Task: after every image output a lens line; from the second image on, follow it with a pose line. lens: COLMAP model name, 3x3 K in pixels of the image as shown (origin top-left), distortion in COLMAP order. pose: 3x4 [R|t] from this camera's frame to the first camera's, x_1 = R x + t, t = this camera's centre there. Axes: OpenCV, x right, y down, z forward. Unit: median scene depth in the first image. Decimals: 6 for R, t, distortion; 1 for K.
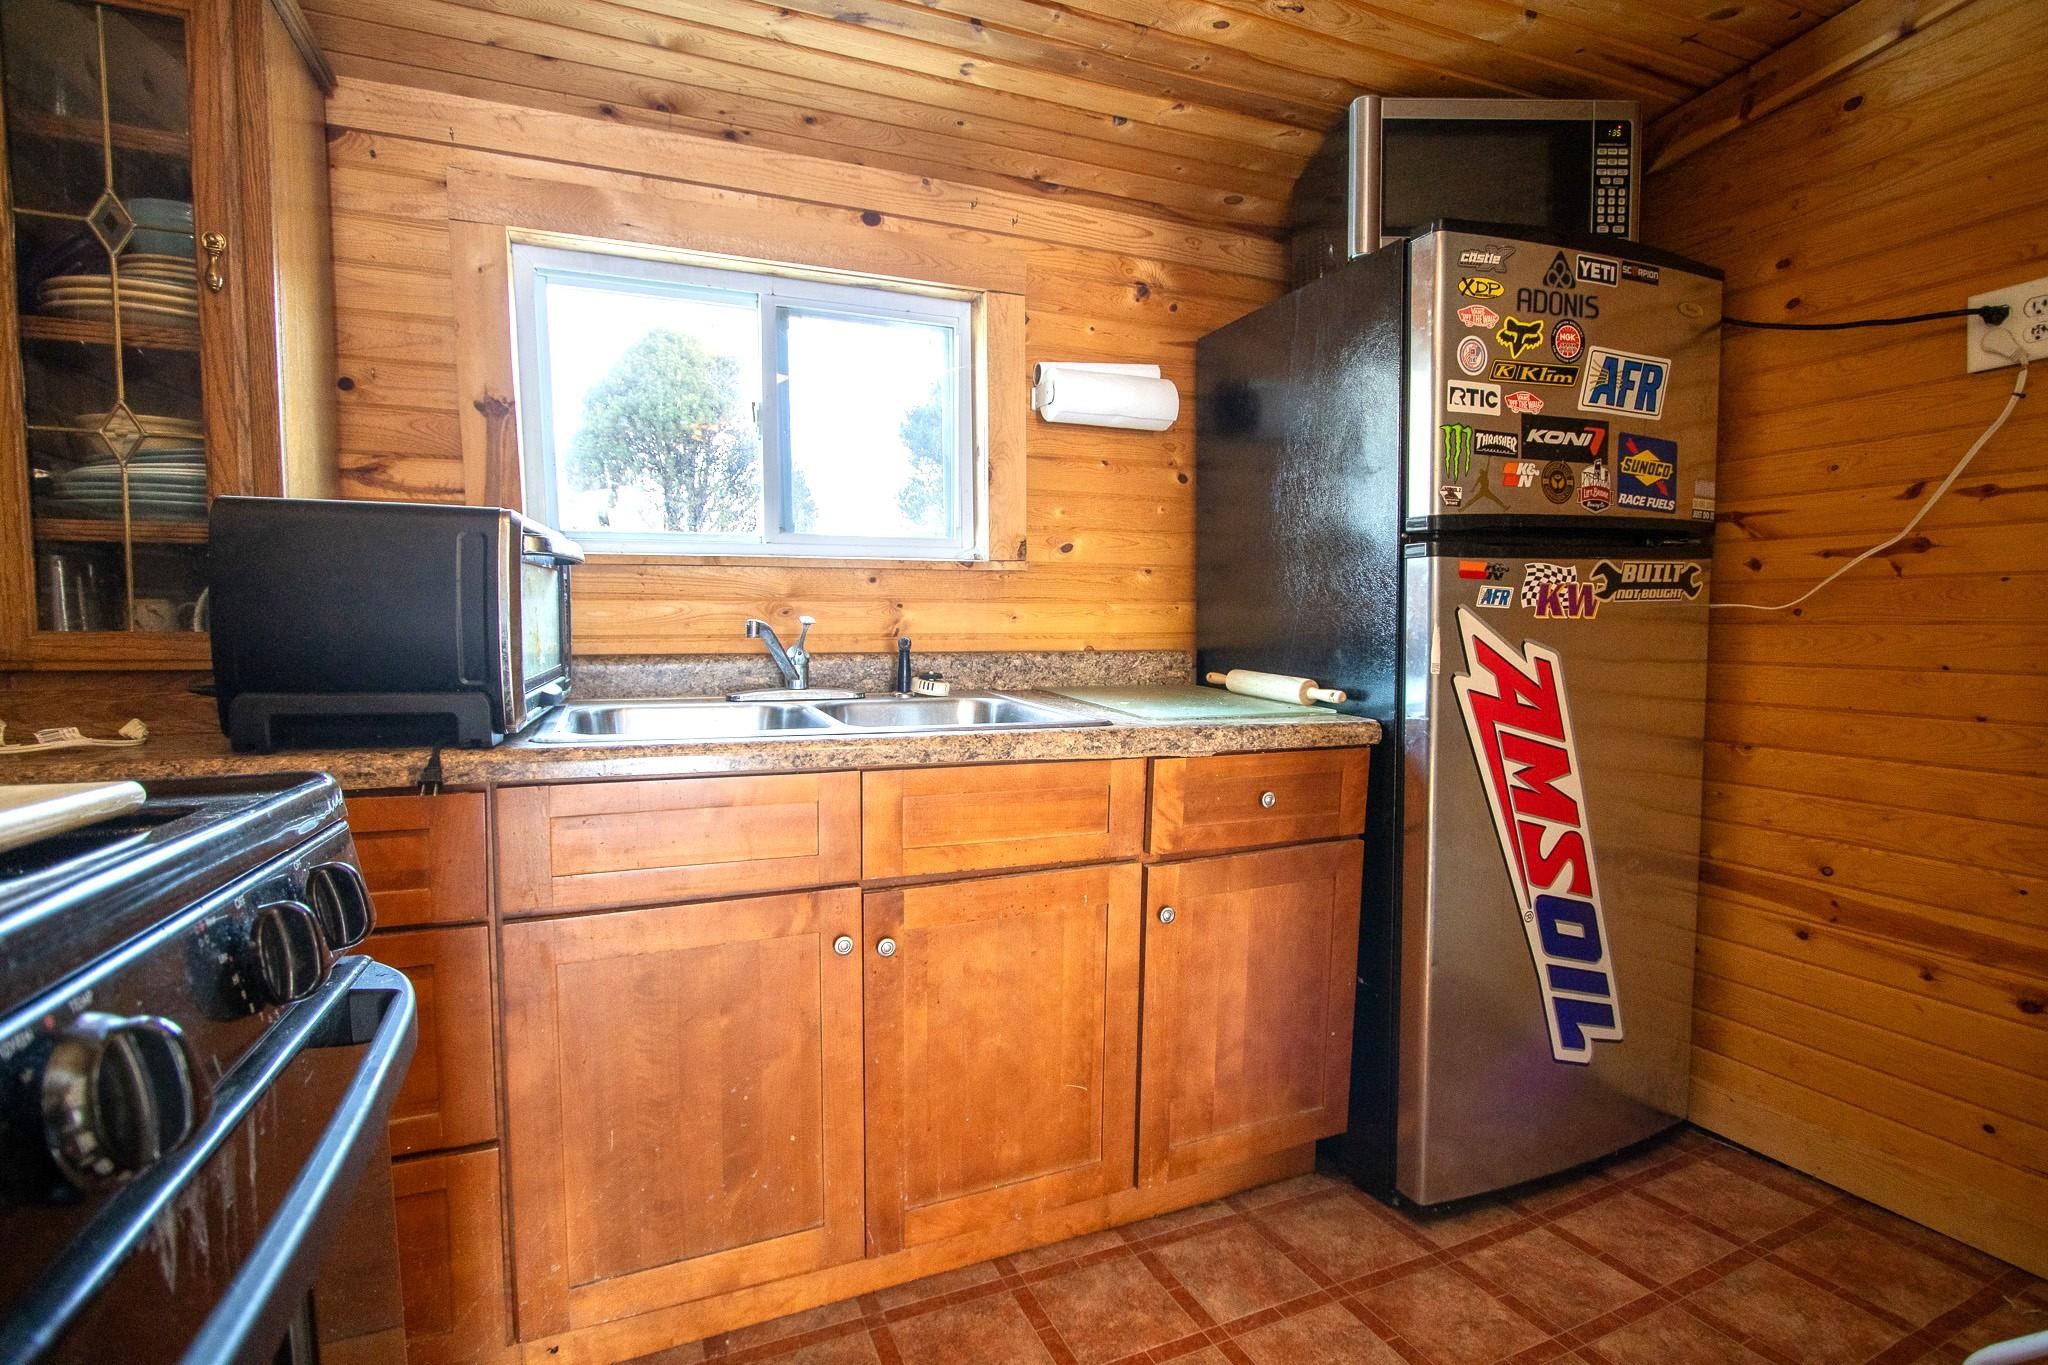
lens RADIAL K [[958.1, 0, 1023.2], [0, 958.1, 688.4], [0, 0, 1]] dist [-0.016201, 0.000272]
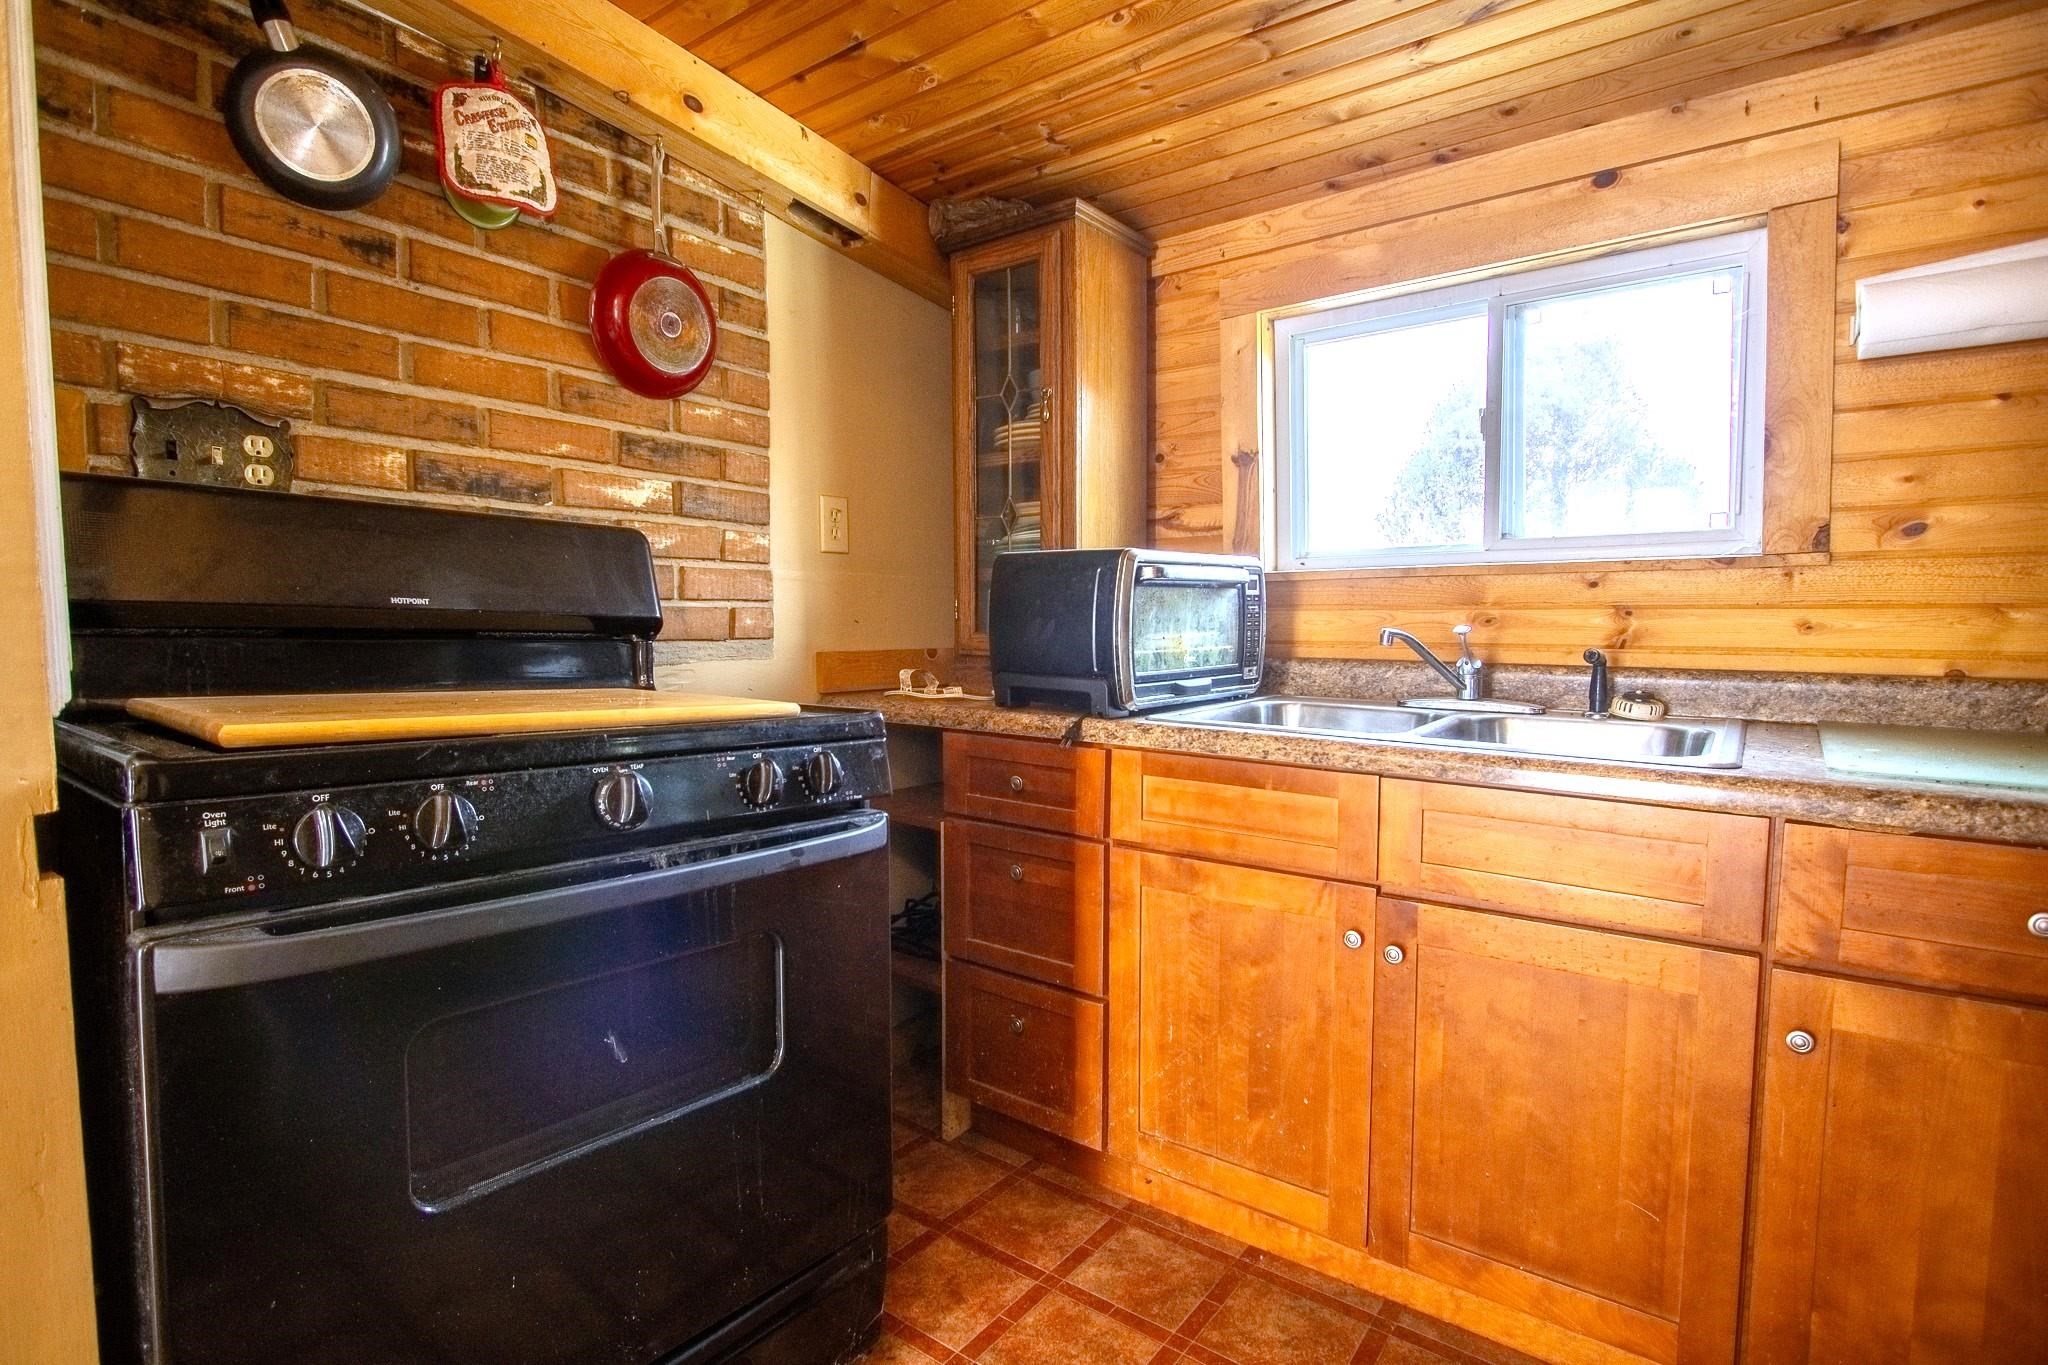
lens RADIAL K [[985.0, 0, 1026.9], [0, 985.0, 686.7], [0, 0, 1]] dist [-0.014582, -0.000226]
pose [[0.504793, 0.056303, -0.861402, 0.475839], [-0.063609, 0.997584, 0.027928, -0.013761], [0.860894, 0.040695, 0.507155, 0.114978]]
